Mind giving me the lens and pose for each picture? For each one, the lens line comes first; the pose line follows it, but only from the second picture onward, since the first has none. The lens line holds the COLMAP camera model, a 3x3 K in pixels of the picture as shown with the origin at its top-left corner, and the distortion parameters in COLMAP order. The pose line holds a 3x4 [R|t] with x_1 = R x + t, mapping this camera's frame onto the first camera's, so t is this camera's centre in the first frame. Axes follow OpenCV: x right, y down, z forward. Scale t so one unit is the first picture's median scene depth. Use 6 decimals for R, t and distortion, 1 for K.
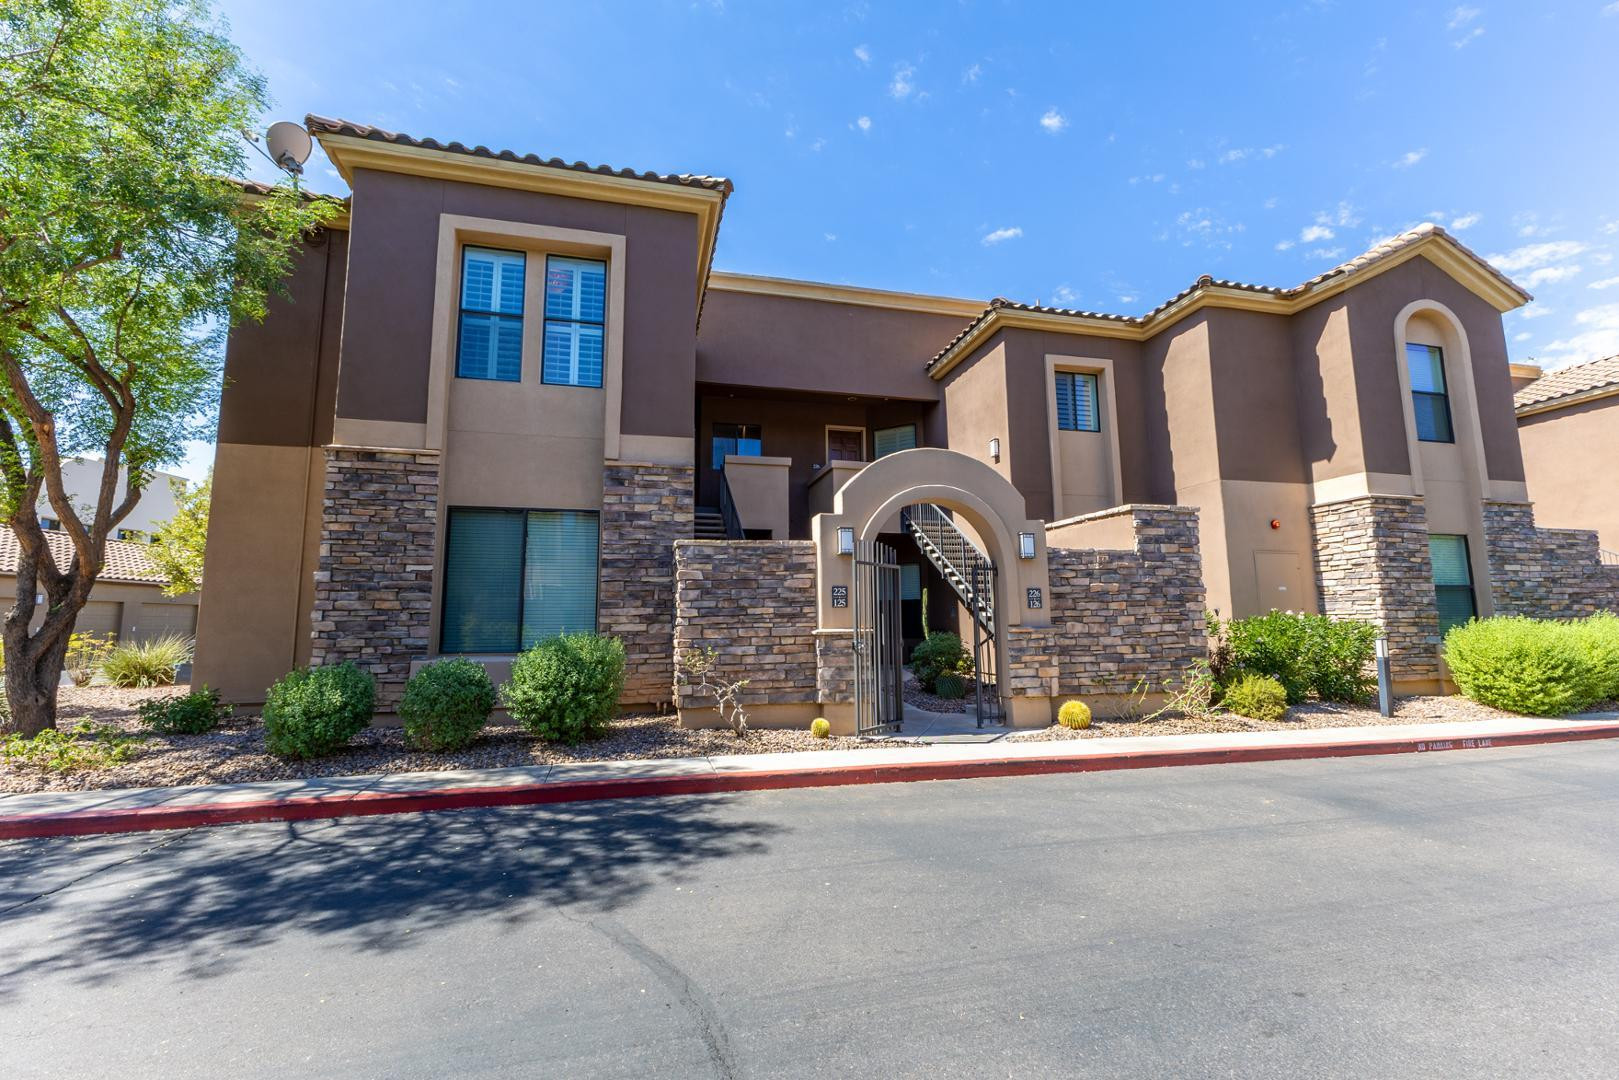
lens RADIAL K [[697.9, 0, 812.4], [0, 697.9, 538.2], [0, 0, 1]] dist [0.009762, -0.000443]
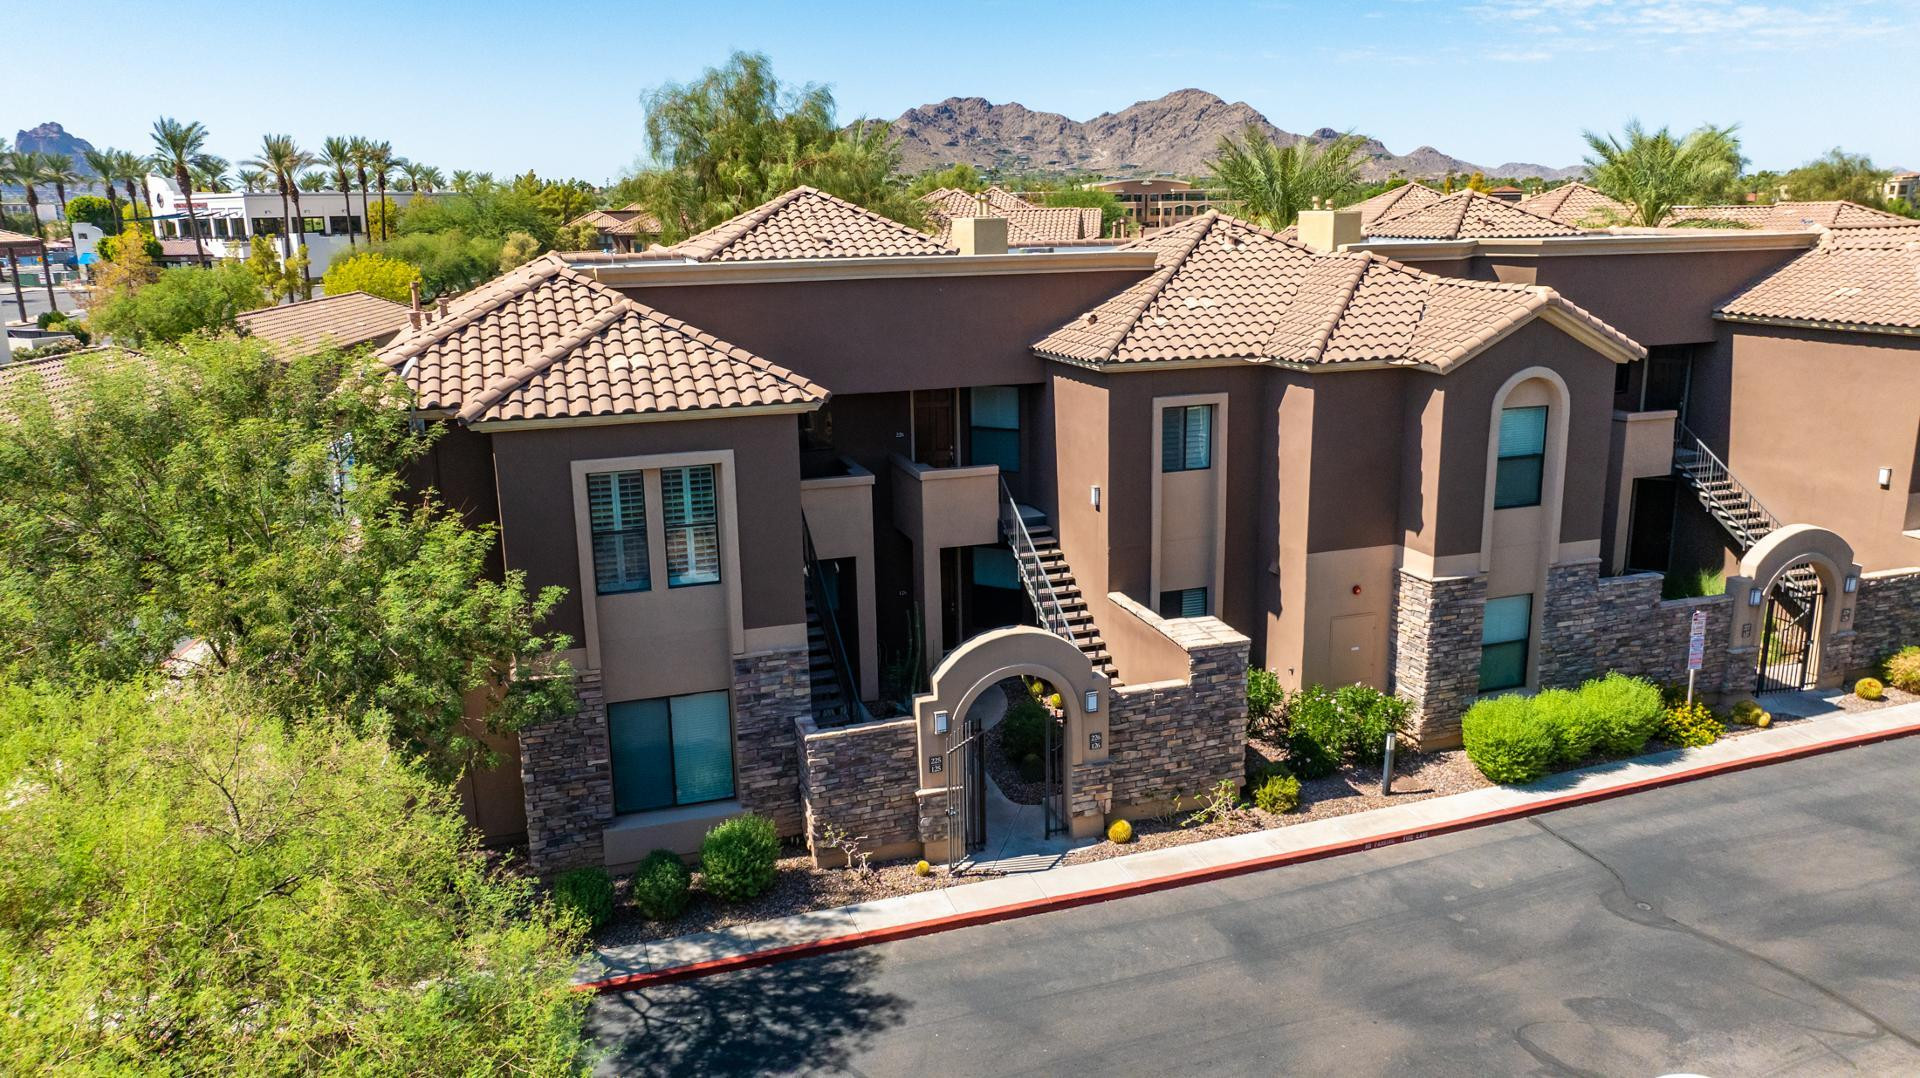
lens RADIAL K [[1354.9, 0, 972.2], [0, 1354.9, 534.6], [0, 0, 1]] dist [-0.009486, 0.002597]
pose [[0.996704, -0.026453, 0.076684, -0.066785], [-0.002849, 0.933338, 0.358988, -1.090982], [-0.081069, -0.358024, 0.930187, -1.040766]]
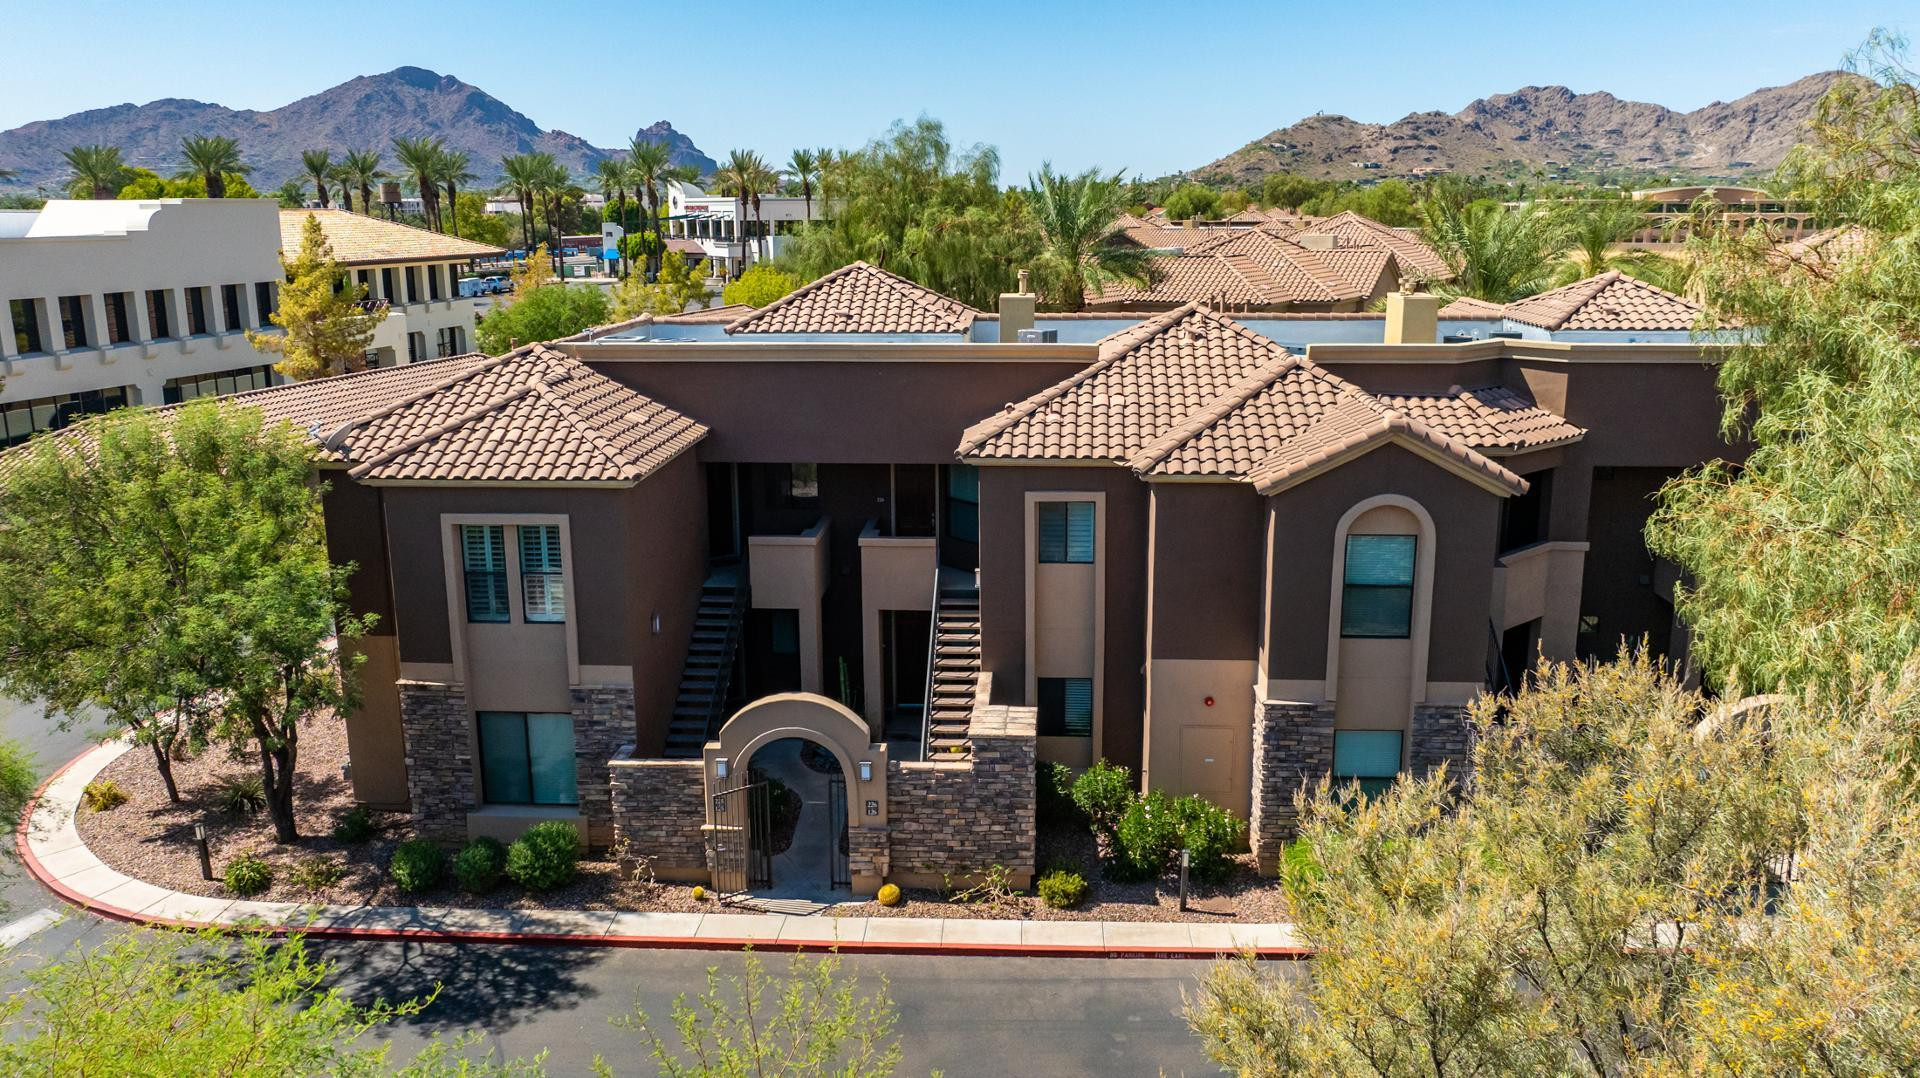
lens RADIAL K [[1423.9, 0, 960.0], [0, 1423.9, 539.0], [0, 0, 1]] dist [-0.013400, -0.003526]
pose [[0.956750, 0.071133, -0.282080, 1.194421], [0.032805, 0.937079, 0.347573, -1.313098], [0.289055, -0.341794, 0.894217, -1.174779]]
